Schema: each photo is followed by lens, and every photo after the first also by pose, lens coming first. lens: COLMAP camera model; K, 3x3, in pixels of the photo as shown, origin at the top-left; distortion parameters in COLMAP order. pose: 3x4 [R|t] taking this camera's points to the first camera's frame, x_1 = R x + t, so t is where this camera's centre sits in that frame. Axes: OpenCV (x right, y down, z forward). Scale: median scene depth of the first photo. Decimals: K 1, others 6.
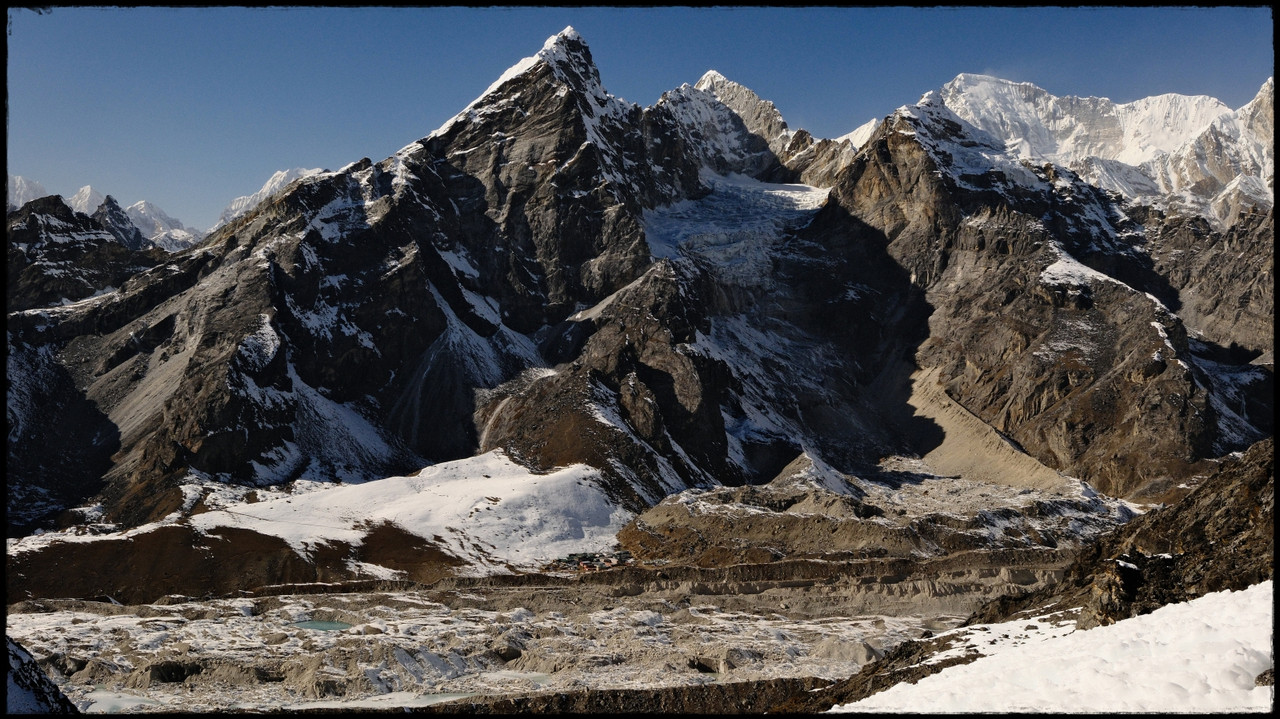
lens RADIAL K [[1789.8, 0, 626.4], [0, 1789.8, 356.7], [0, 0, 1]] dist [0.004033, 0.102714]
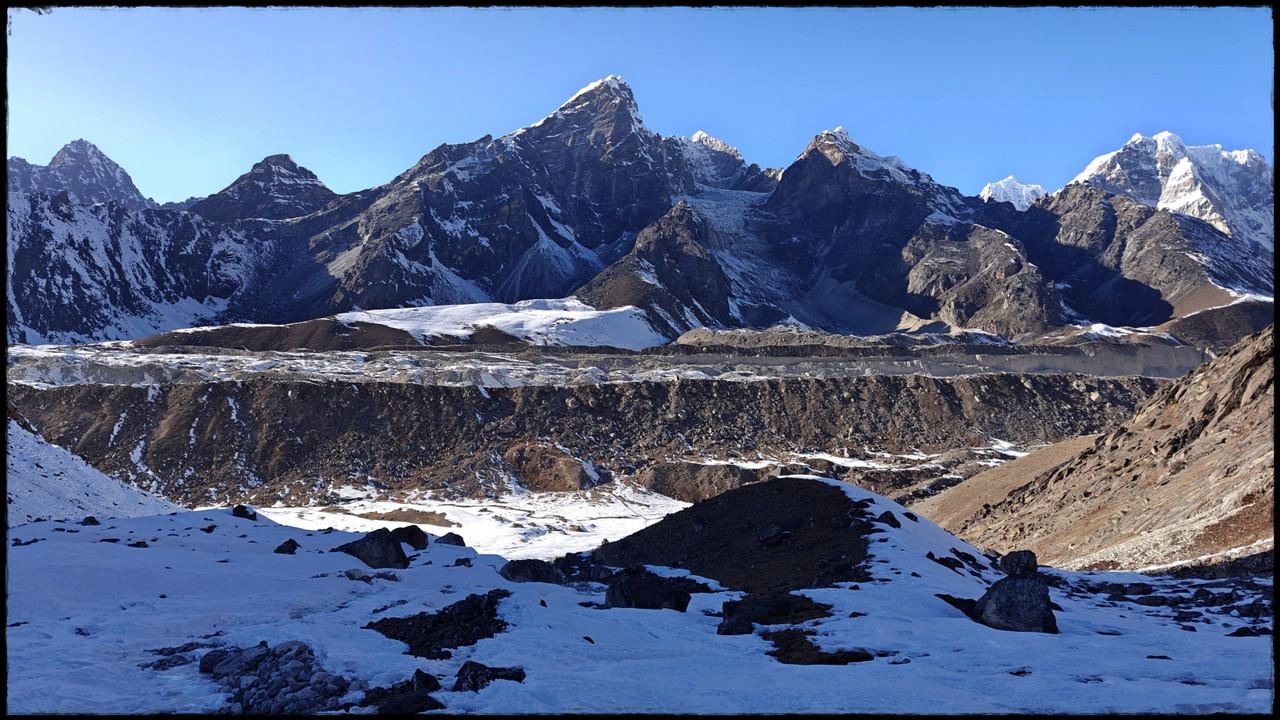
lens RADIAL K [[883.2, 0, 647.4], [0, 883.2, 363.4], [0, 0, 1]] dist [0.062982, -0.067939]
pose [[0.999435, 0.025813, 0.021528, -0.021586], [-0.026065, 0.999594, 0.011504, 0.079180], [-0.021223, -0.012059, 0.999702, 0.247050]]
